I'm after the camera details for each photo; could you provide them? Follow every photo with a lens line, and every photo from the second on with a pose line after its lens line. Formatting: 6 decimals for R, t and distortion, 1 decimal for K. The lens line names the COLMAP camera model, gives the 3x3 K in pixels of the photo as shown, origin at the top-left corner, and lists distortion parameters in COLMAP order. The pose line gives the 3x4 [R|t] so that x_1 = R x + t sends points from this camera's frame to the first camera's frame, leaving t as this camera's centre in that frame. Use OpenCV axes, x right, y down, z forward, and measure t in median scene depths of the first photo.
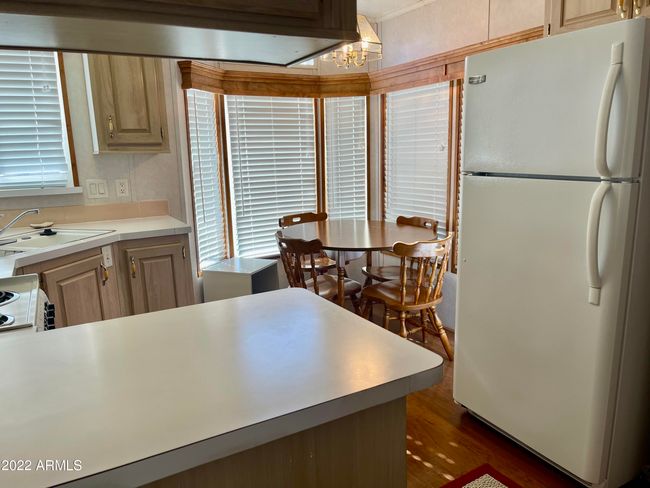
lens RADIAL K [[491.8, 0, 325.0], [0, 491.8, 244.0], [0, 0, 1]] dist [0.068645, -0.093077]
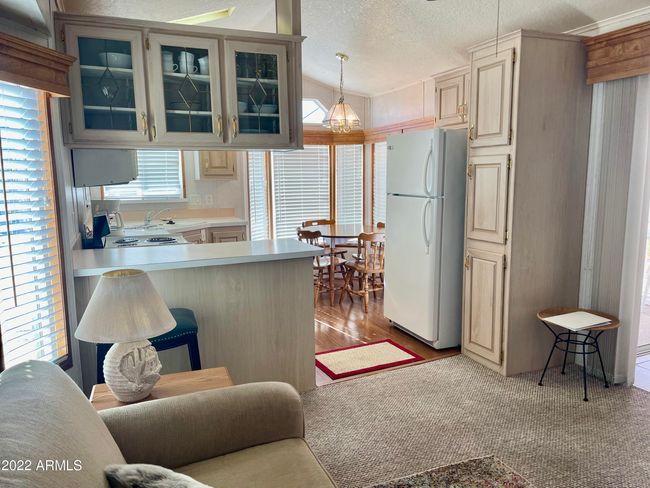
lens RADIAL K [[491.8, 0, 325.0], [0, 491.8, 244.0], [0, 0, 1]] dist [0.068645, -0.093077]
pose [[0.993782, 0.029776, -0.107286, 0.148617], [-0.034748, 0.998392, -0.044780, 0.086122], [0.105780, 0.048230, 0.993219, -0.543026]]
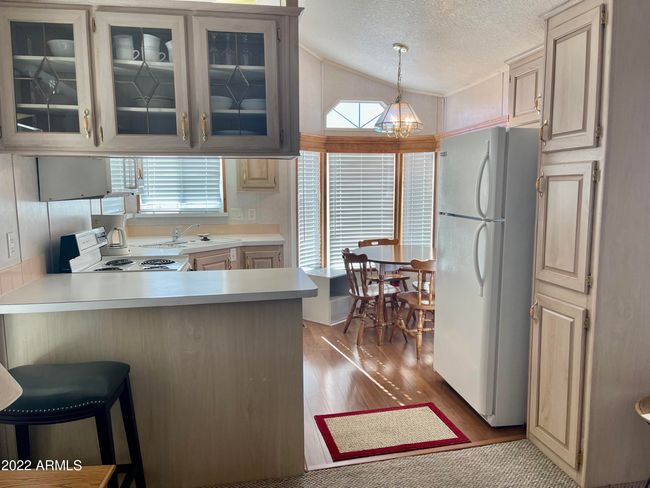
lens RADIAL K [[488.0, 0, 325.0], [0, 488.0, 244.0], [0, 0, 1]] dist [0.069261, -0.088164]
pose [[0.943925, 0.059738, -0.324710, 0.260064], [-0.081177, 0.995296, -0.052874, 0.035115], [0.320024, 0.076268, 0.944335, -0.307165]]
